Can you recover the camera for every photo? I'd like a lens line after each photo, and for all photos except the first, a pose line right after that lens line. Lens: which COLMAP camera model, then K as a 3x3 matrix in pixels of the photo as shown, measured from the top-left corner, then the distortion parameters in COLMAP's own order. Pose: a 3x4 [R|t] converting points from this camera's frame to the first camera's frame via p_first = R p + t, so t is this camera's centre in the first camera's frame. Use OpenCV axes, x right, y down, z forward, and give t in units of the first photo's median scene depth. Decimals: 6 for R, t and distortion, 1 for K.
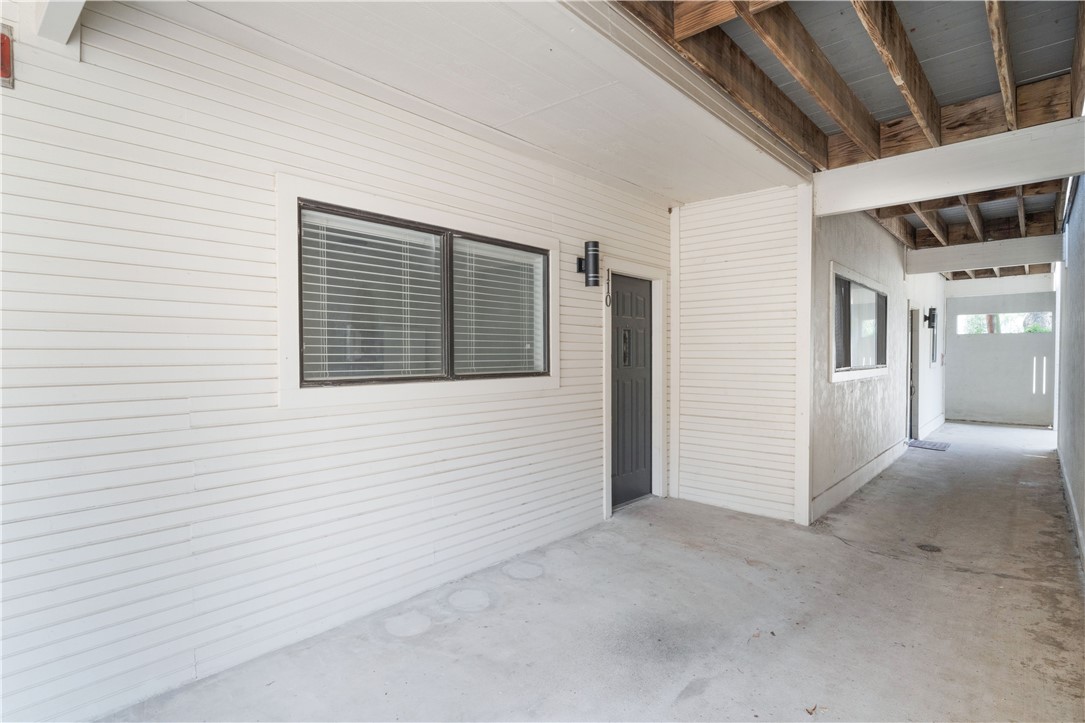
lens RADIAL K [[515.3, 0, 542.2], [0, 515.3, 369.5], [0, 0, 1]] dist [0.001315, 0.000054]
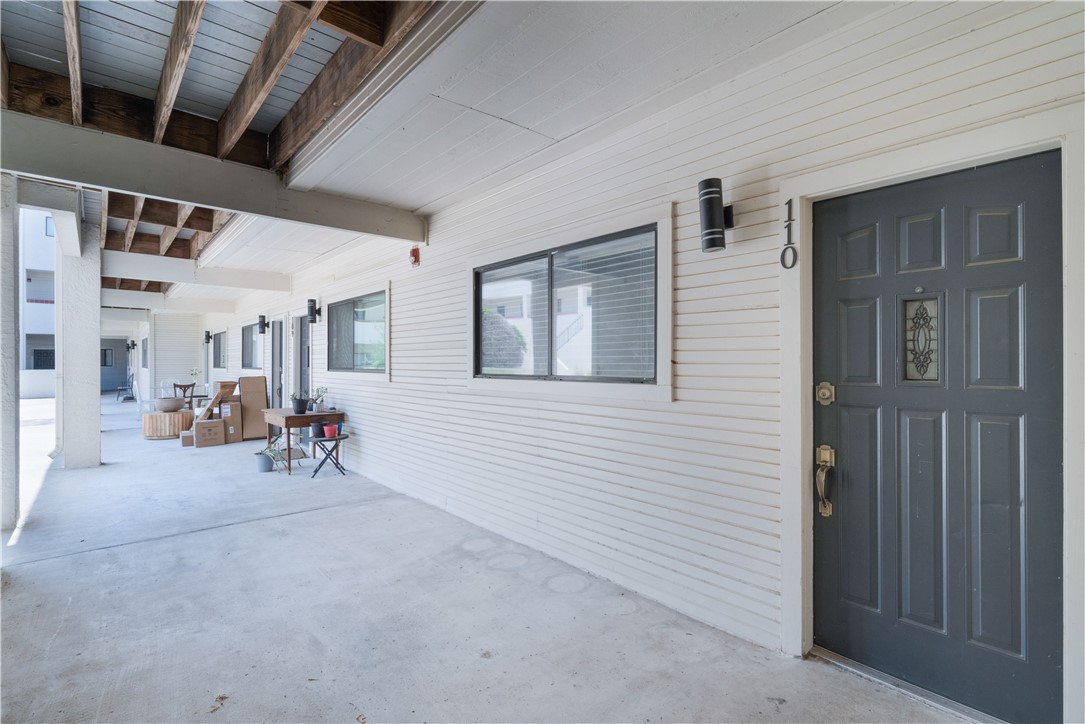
lens RADIAL K [[471.8, 0, 542.5], [0, 471.8, 362.0], [0, 0, 1]] dist [-0.000216, 0.000108]
pose [[-0.055783, 0.001235, -0.998442, 0.743479], [-0.024943, 0.999685, 0.002630, -0.018524], [0.998131, 0.025051, -0.055734, 0.879105]]
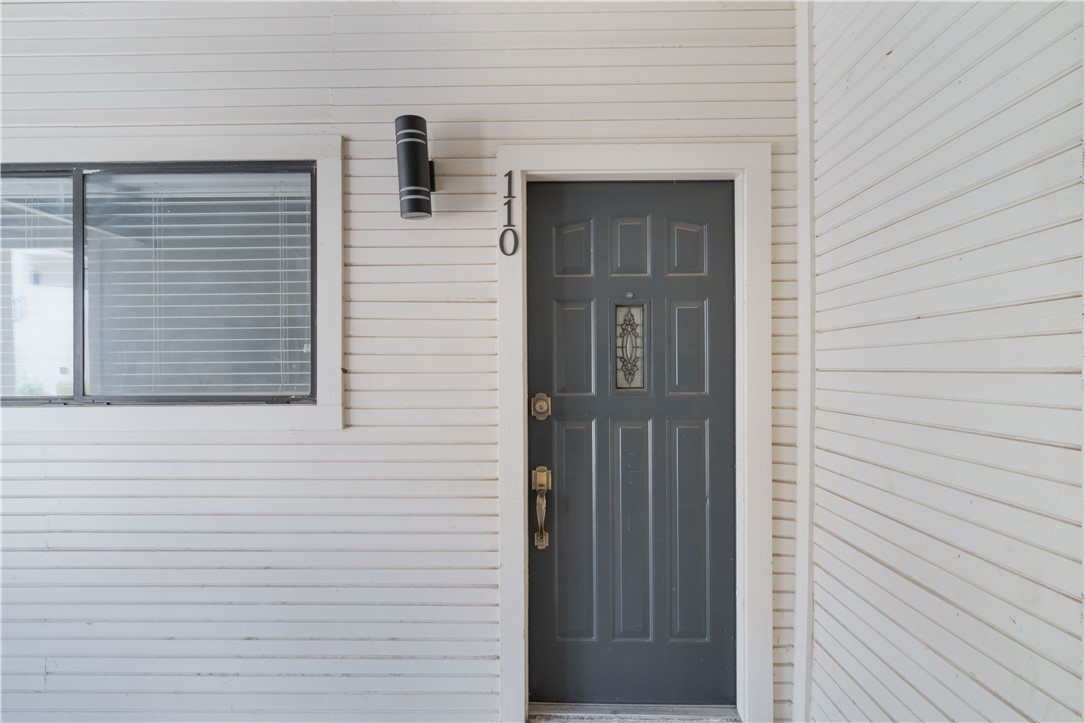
lens RADIAL K [[607.4, 0, 540.8], [0, 607.4, 371.9], [0, 0, 1]] dist [0.000448, 0.000109]
pose [[0.677666, 0.000979, -0.735369, 0.622417], [-0.015555, 0.999794, -0.013003, -0.015414], [0.735205, 0.020250, 0.677542, 0.763303]]
